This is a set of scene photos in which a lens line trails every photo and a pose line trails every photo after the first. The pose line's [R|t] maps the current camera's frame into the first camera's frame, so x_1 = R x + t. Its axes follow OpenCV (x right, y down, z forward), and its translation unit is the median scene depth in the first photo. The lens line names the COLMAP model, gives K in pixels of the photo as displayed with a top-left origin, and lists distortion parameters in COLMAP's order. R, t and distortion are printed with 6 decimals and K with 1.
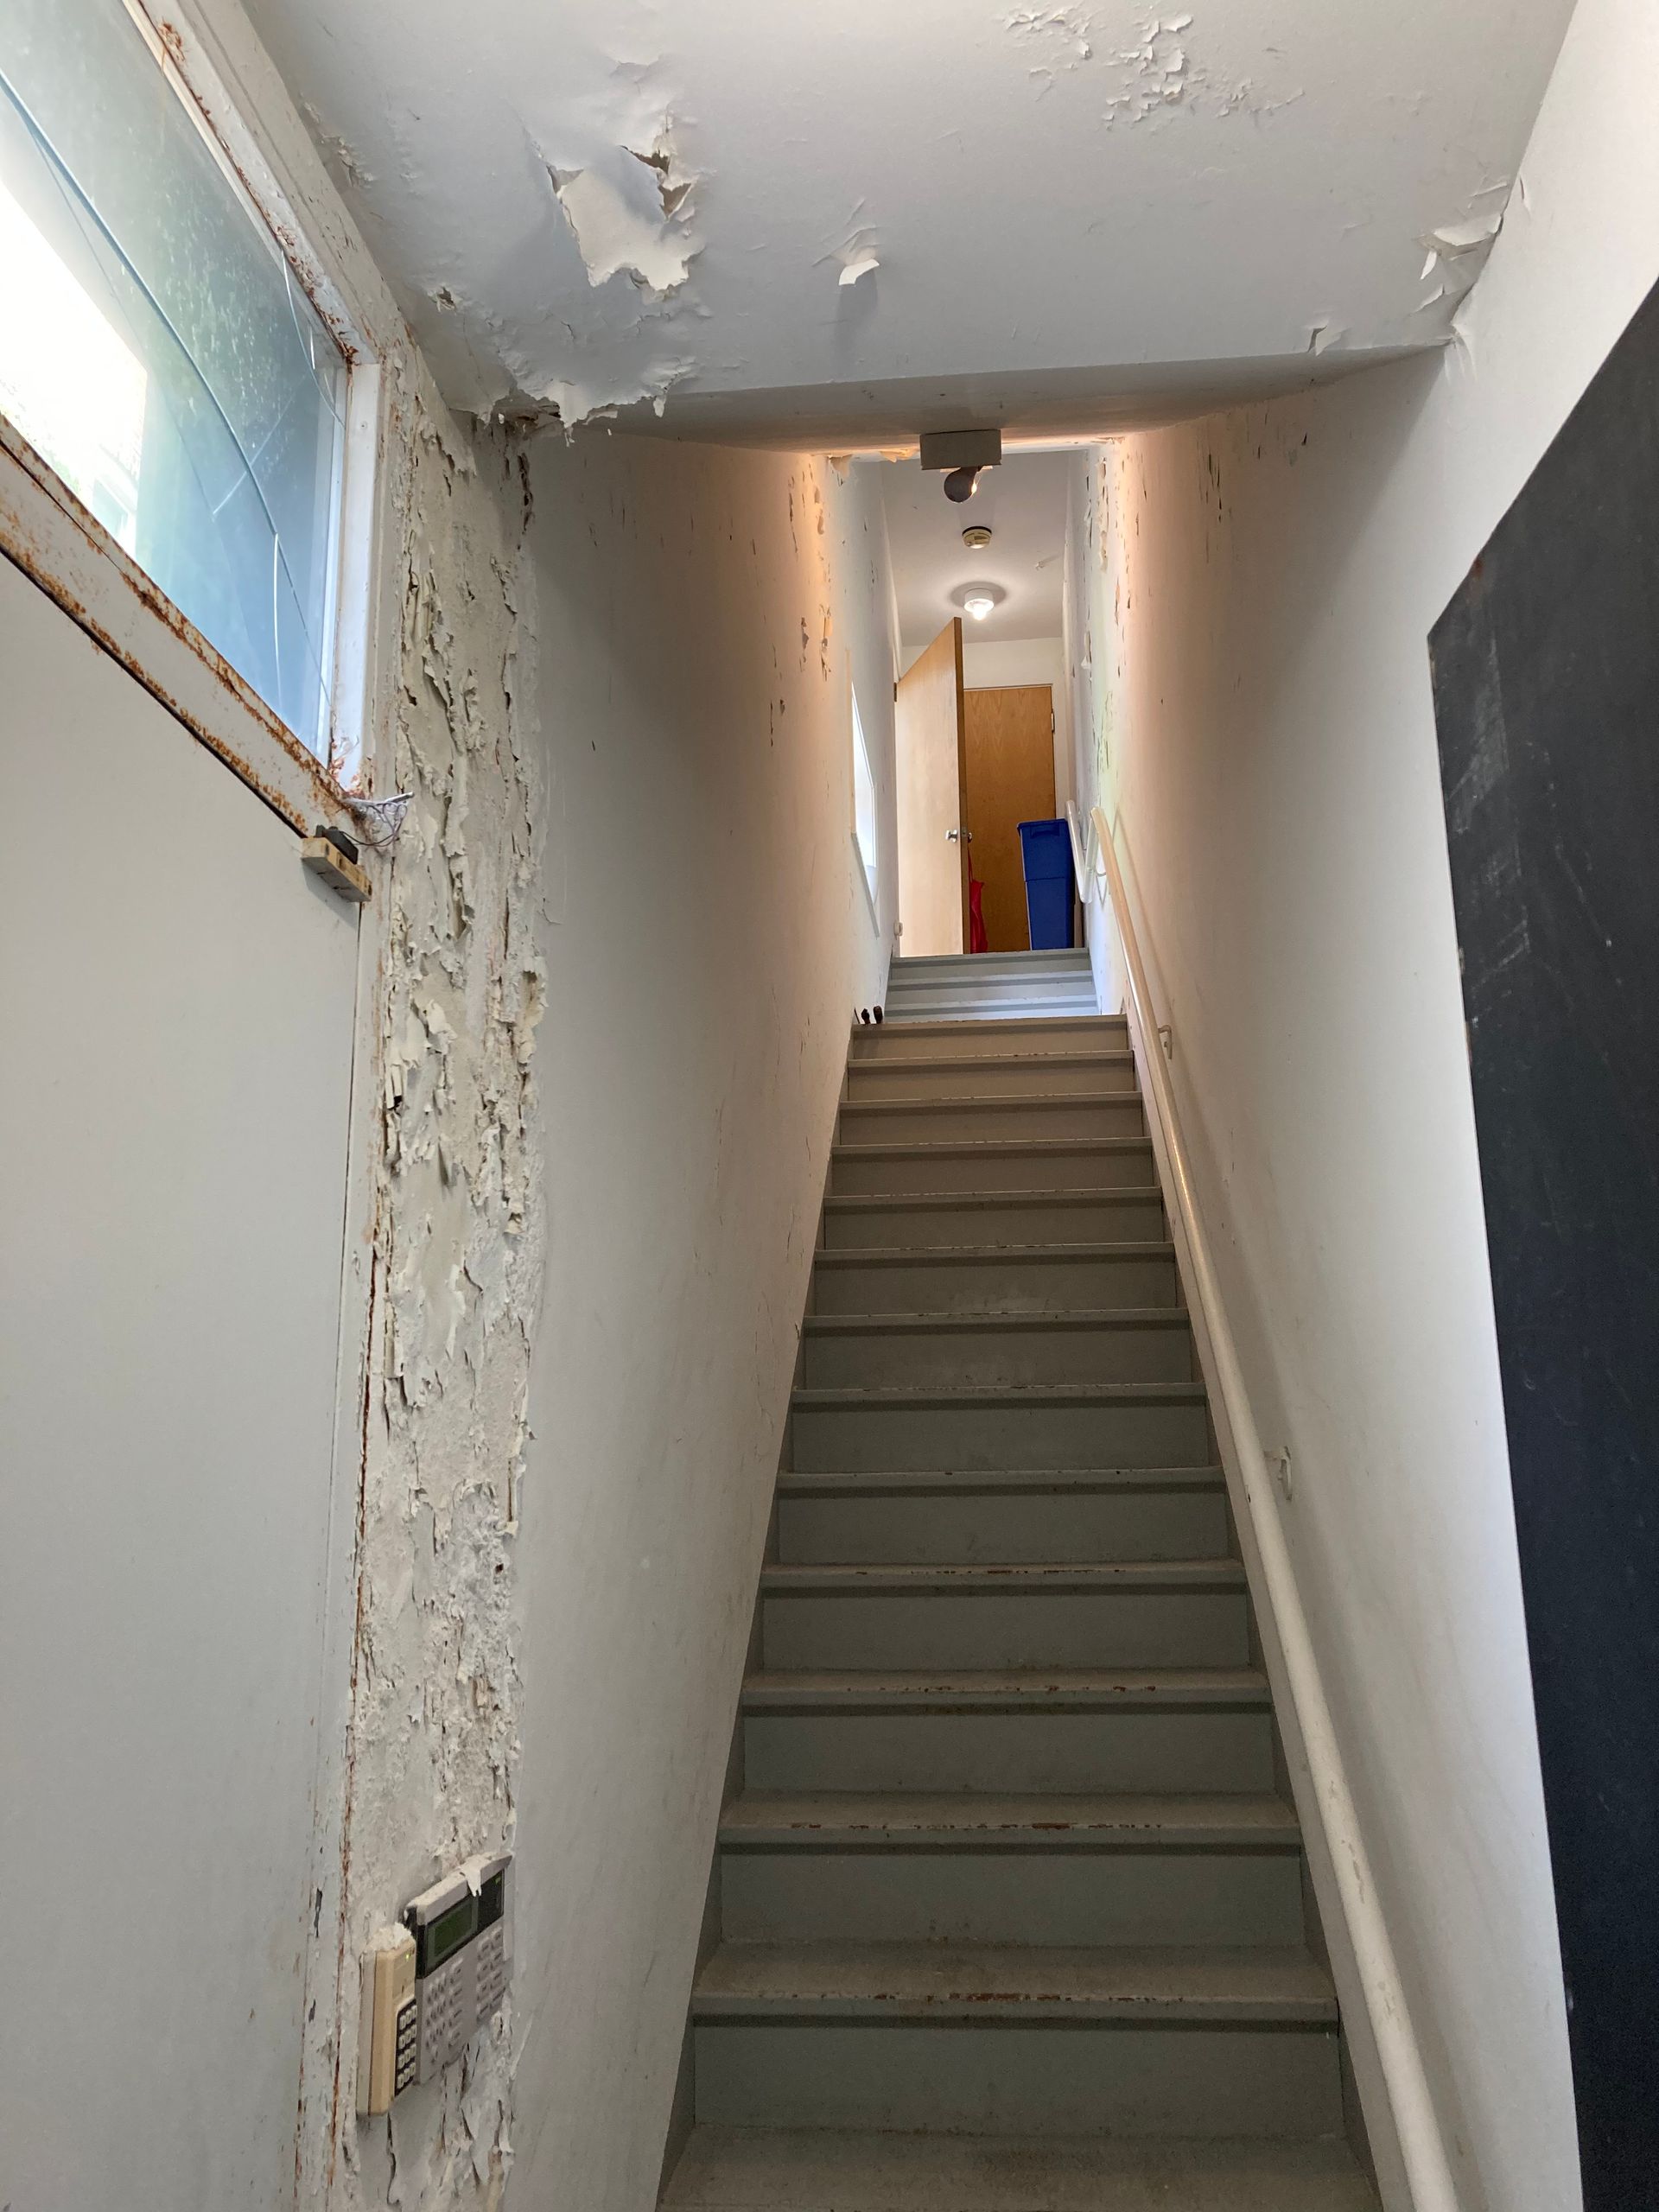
lens RADIAL K [[1803.4, 0, 819.3], [0, 1803.4, 1097.0], [0, 0, 1]] dist [-0.013223, 0.059744]
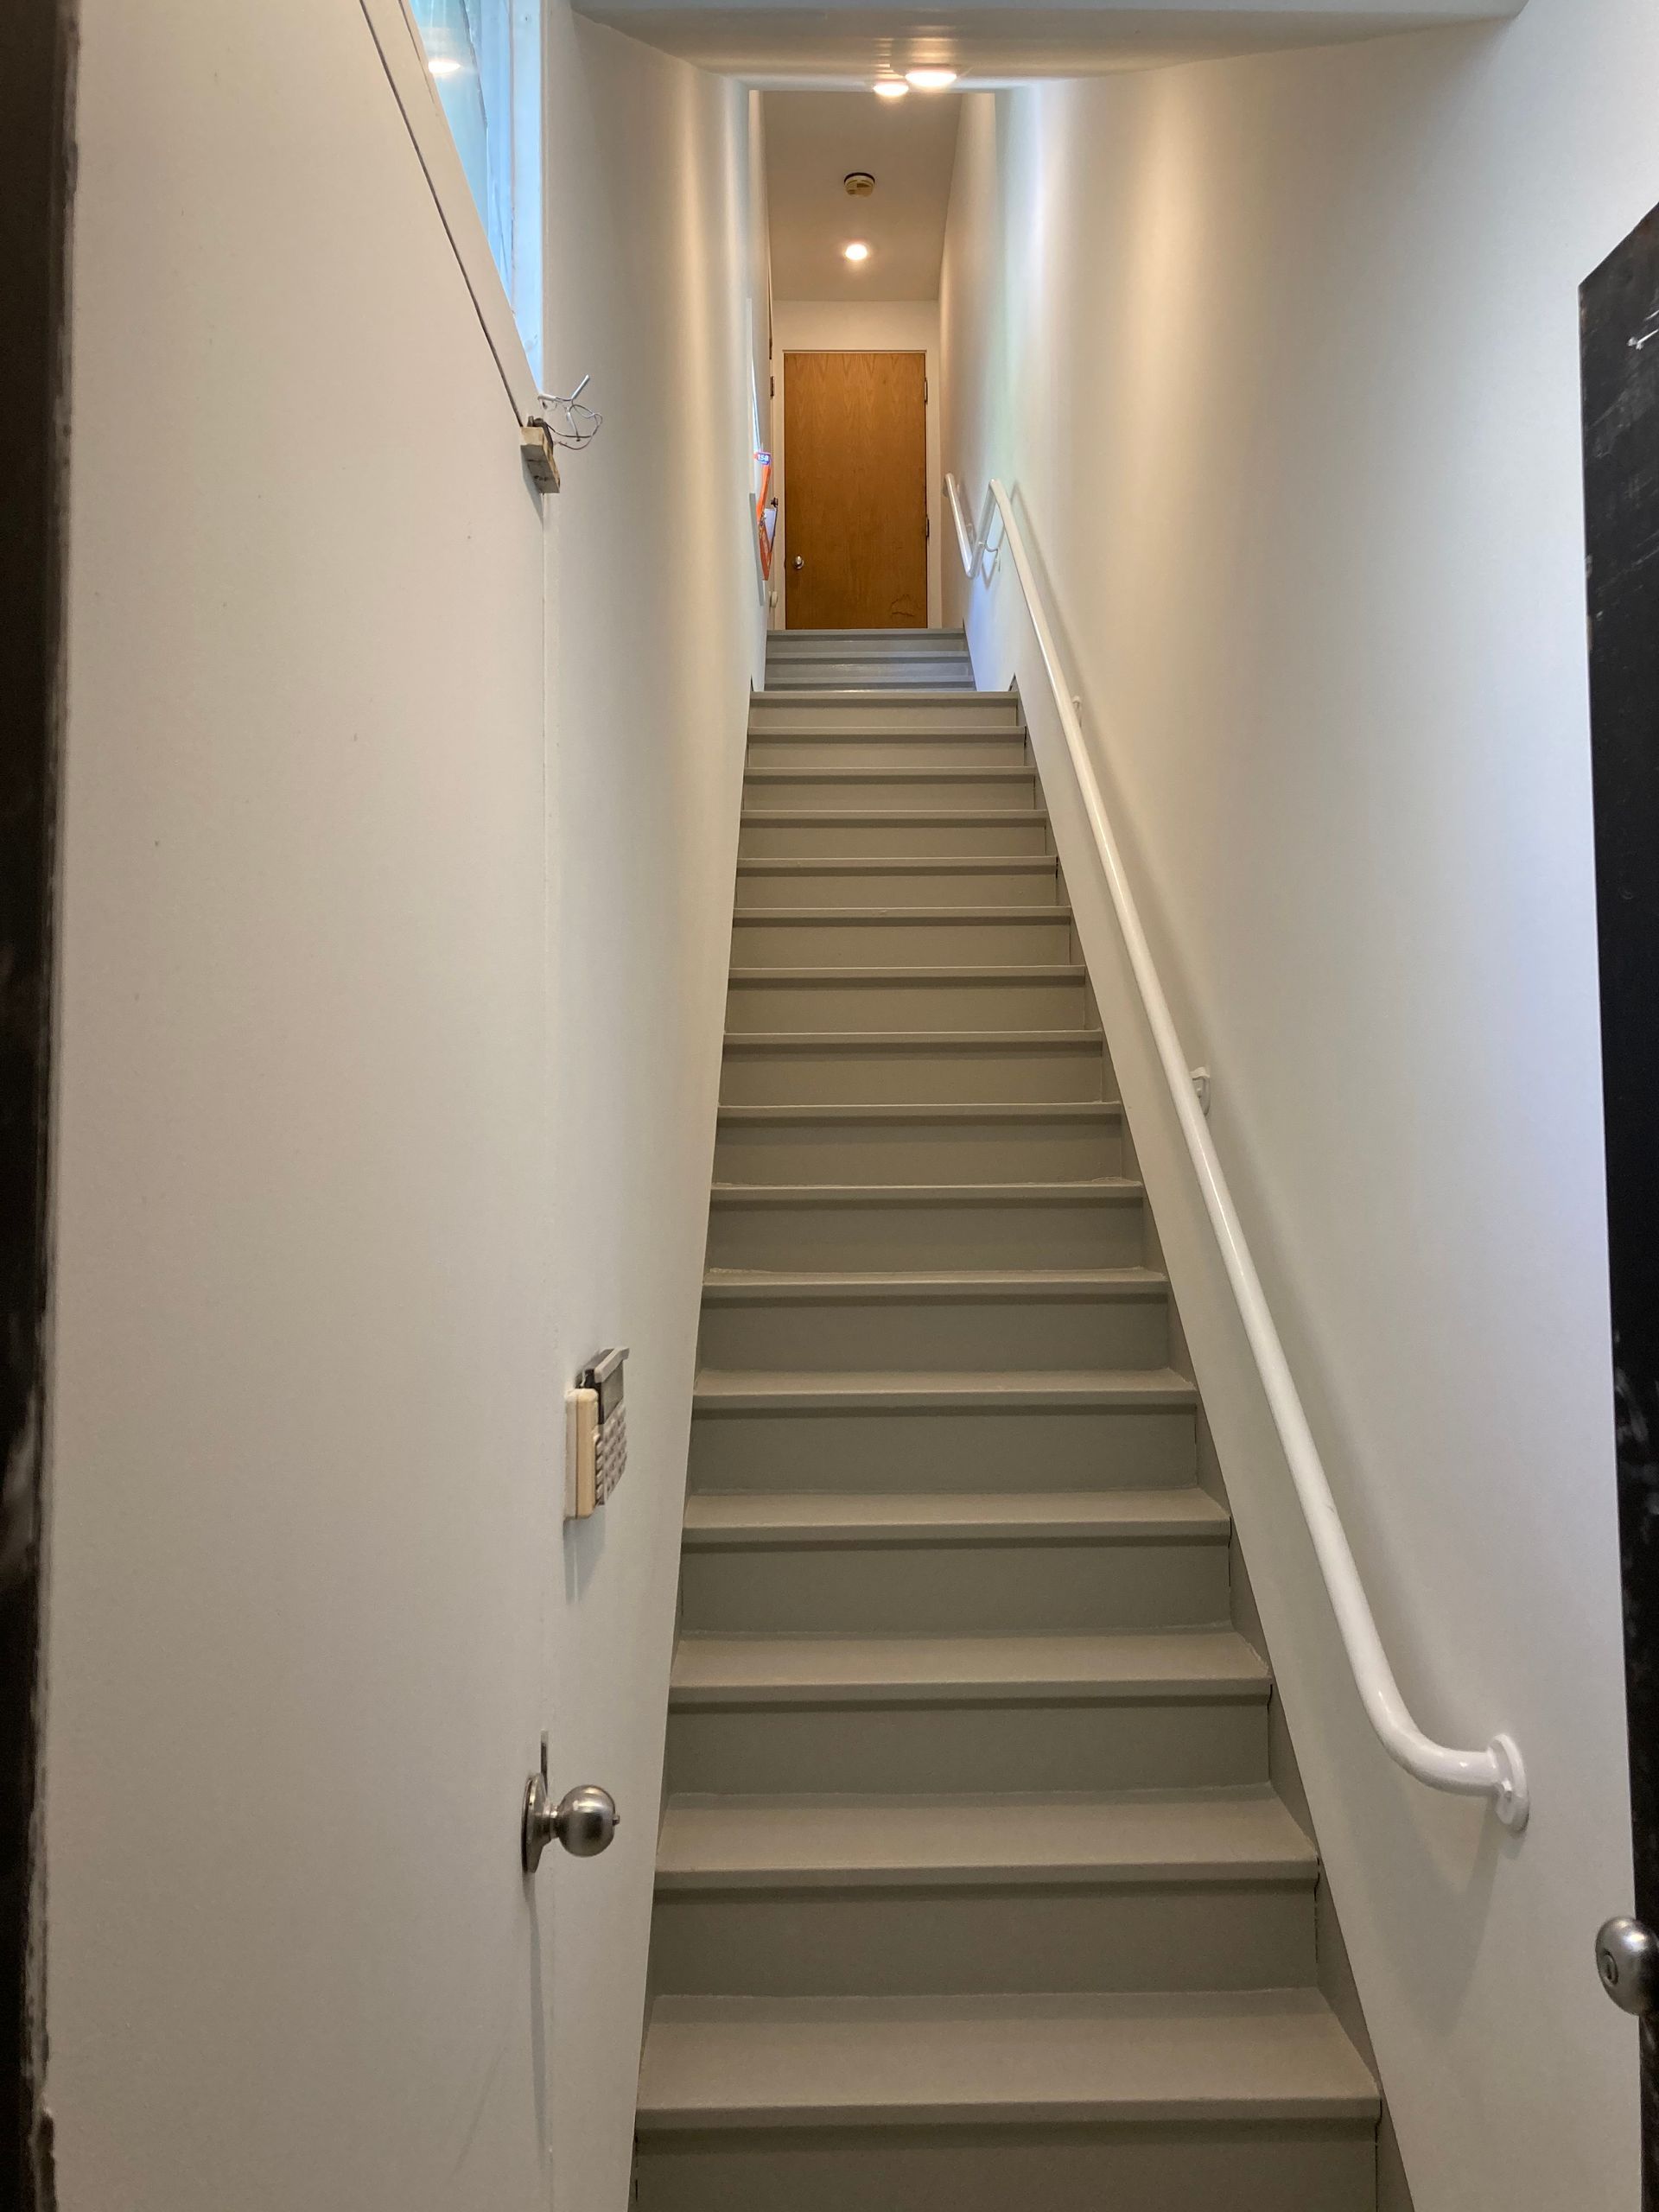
lens RADIAL K [[1803.4, 0, 819.3], [0, 1803.4, 1097.0], [0, 0, 1]] dist [-0.013223, 0.059744]
pose [[0.994874, 0.017536, 0.099587, -0.198366], [-0.034184, 0.985190, 0.168022, 0.064861], [-0.095166, -0.170565, 0.980740, -0.158851]]
